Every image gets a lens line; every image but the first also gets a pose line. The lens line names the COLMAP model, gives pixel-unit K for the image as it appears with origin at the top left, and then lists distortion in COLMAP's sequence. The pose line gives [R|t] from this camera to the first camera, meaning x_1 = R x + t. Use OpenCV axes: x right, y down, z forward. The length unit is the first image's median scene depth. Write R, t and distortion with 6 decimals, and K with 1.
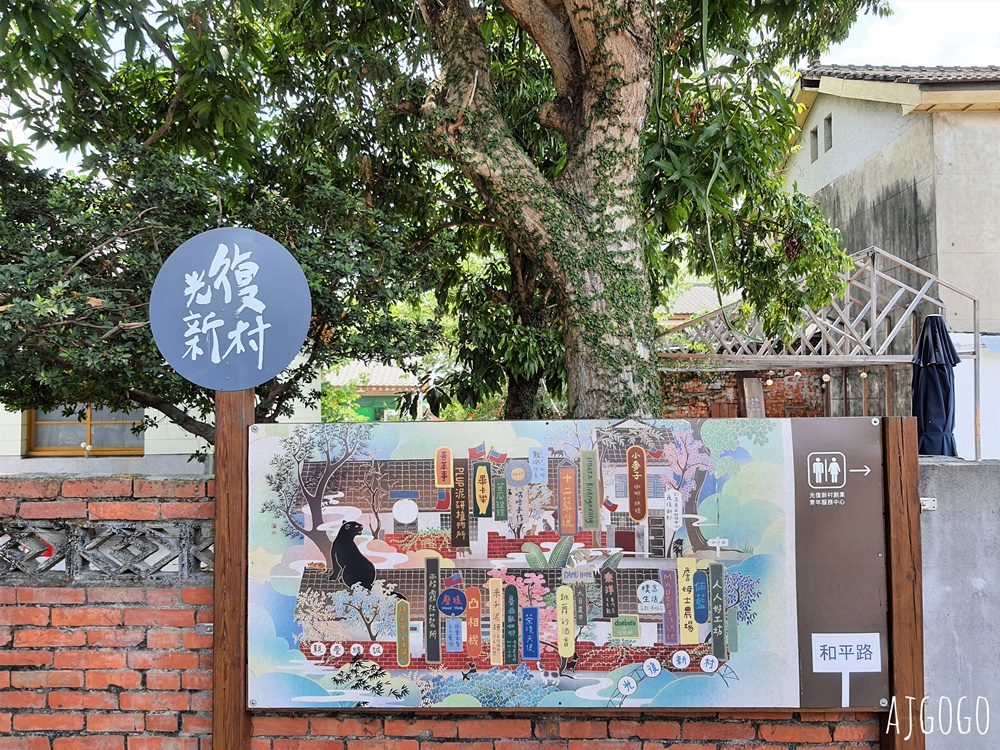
lens RADIAL K [[776.0, 0, 500.0], [0, 776.0, 375.0], [0, 0, 1]] dist [0.072939, -0.142426]
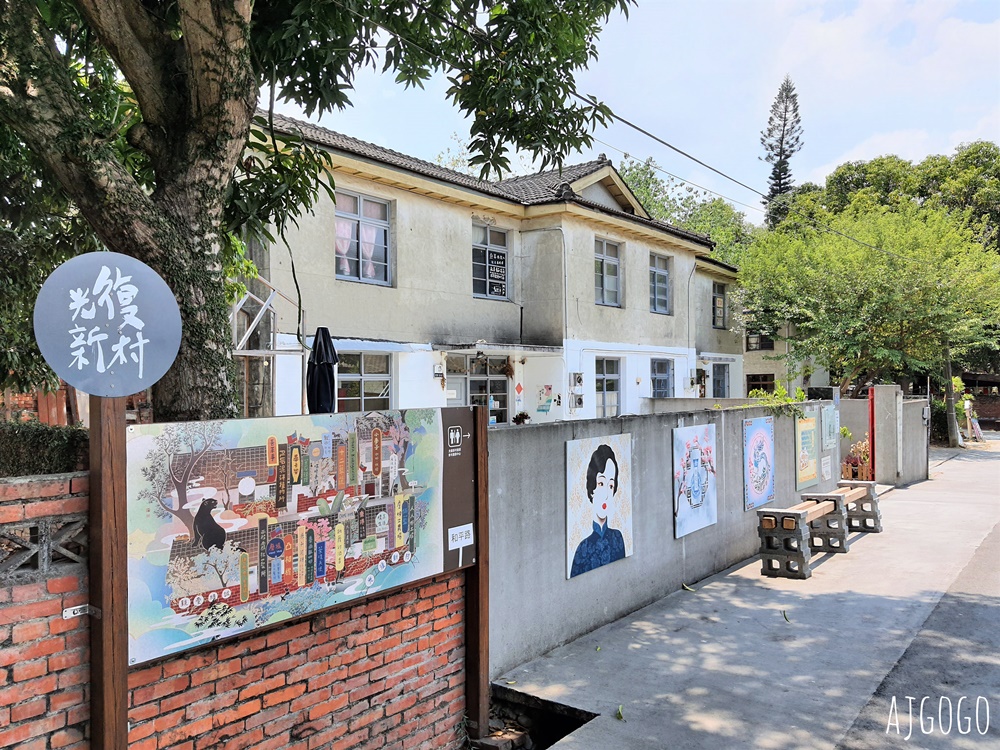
lens RADIAL K [[776.0, 0, 500.0], [0, 776.0, 375.0], [0, 0, 1]] dist [0.072939, -0.142426]
pose [[0.592690, 0.009513, 0.805374, -0.940935], [-0.029634, 0.999511, 0.010002, -0.040128], [-0.804885, -0.029794, 0.592682, -0.130737]]
